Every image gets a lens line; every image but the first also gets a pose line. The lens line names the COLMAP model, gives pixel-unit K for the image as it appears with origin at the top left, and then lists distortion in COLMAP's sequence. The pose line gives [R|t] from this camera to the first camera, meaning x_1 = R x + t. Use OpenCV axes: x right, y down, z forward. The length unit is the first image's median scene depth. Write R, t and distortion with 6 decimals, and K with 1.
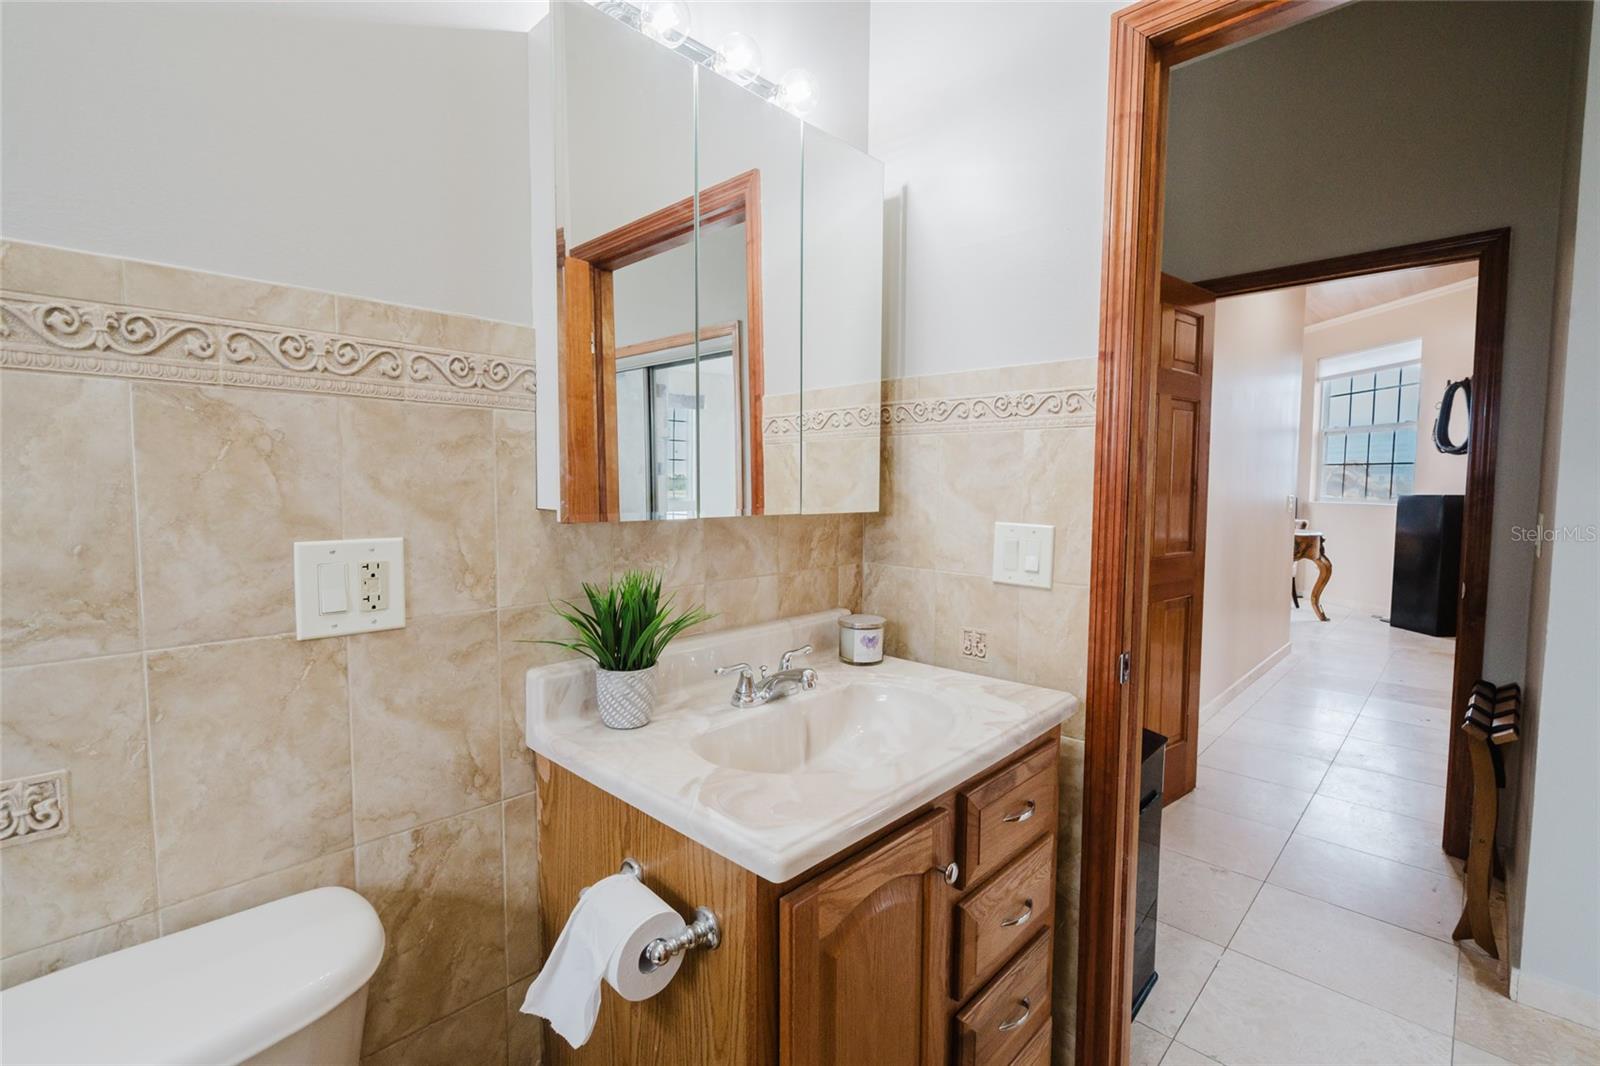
lens RADIAL K [[717.4, 0, 786.9], [0, 717.4, 529.9], [0, 0, 1]] dist [-0.002186, -0.000121]
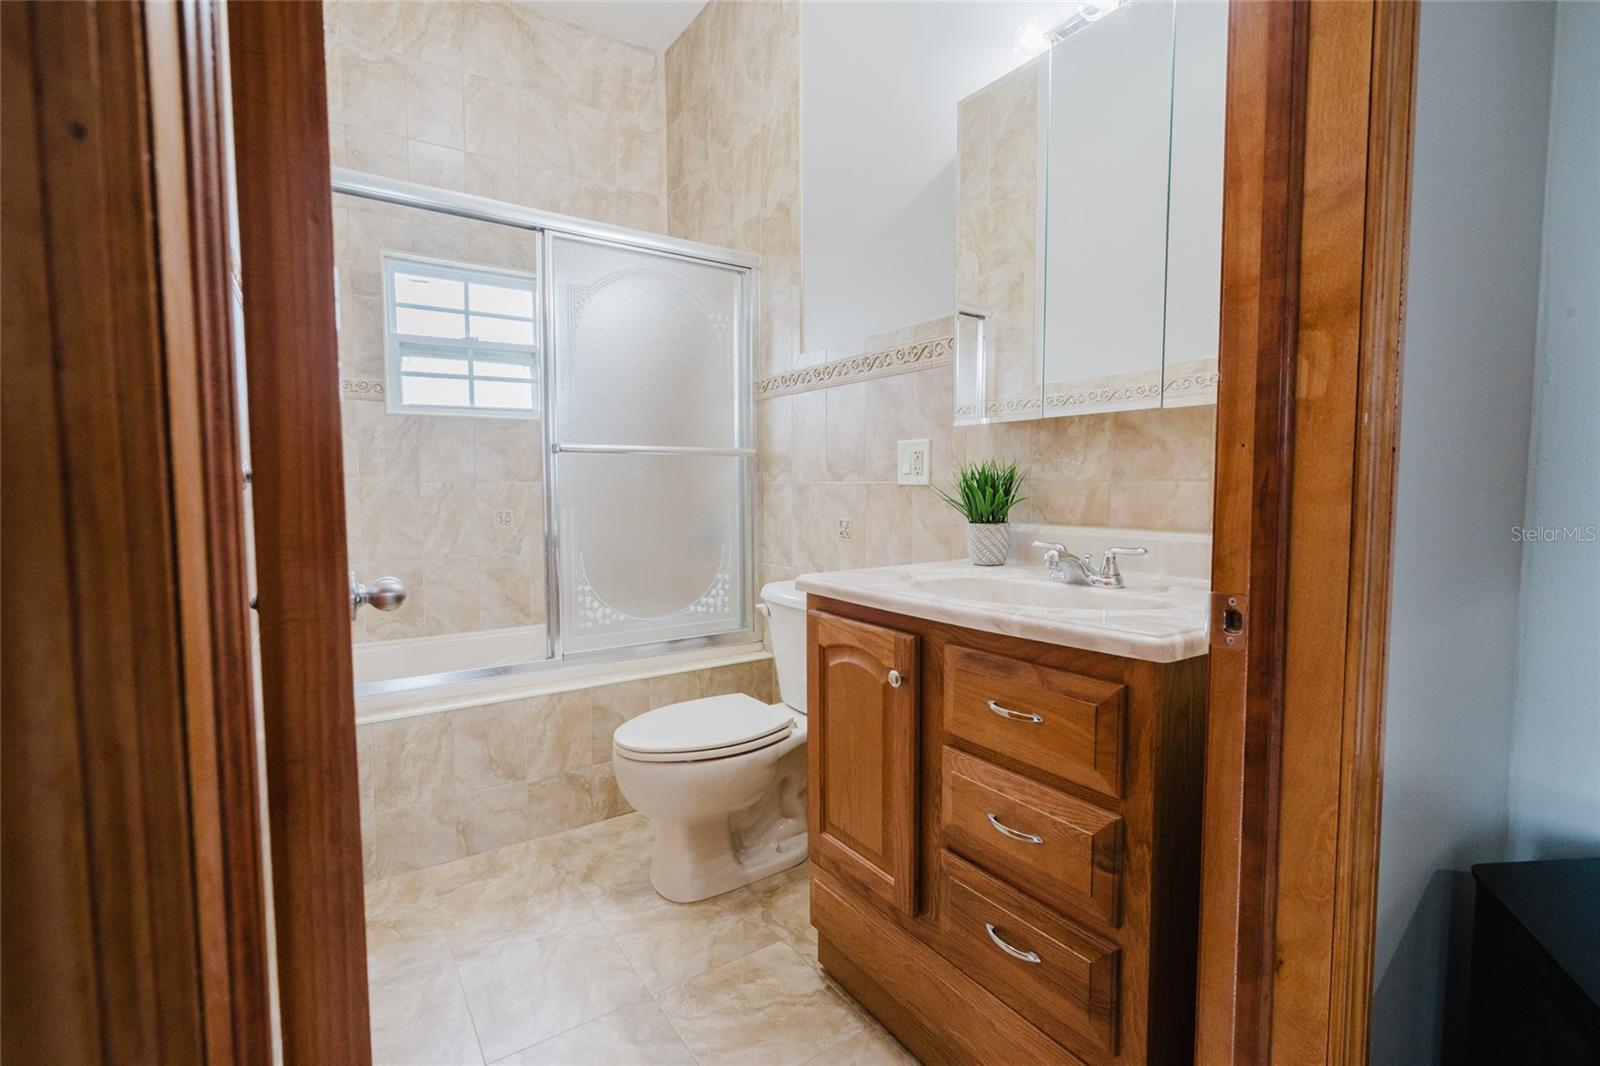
lens RADIAL K [[717.4, 0, 786.9], [0, 717.4, 529.9], [0, 0, 1]] dist [-0.002186, -0.000121]
pose [[-0.210700, 0.063457, -0.975489, 1.453676], [-0.057647, 0.995348, 0.077200, 0.127730], [0.975850, 0.072500, -0.206061, 1.031590]]
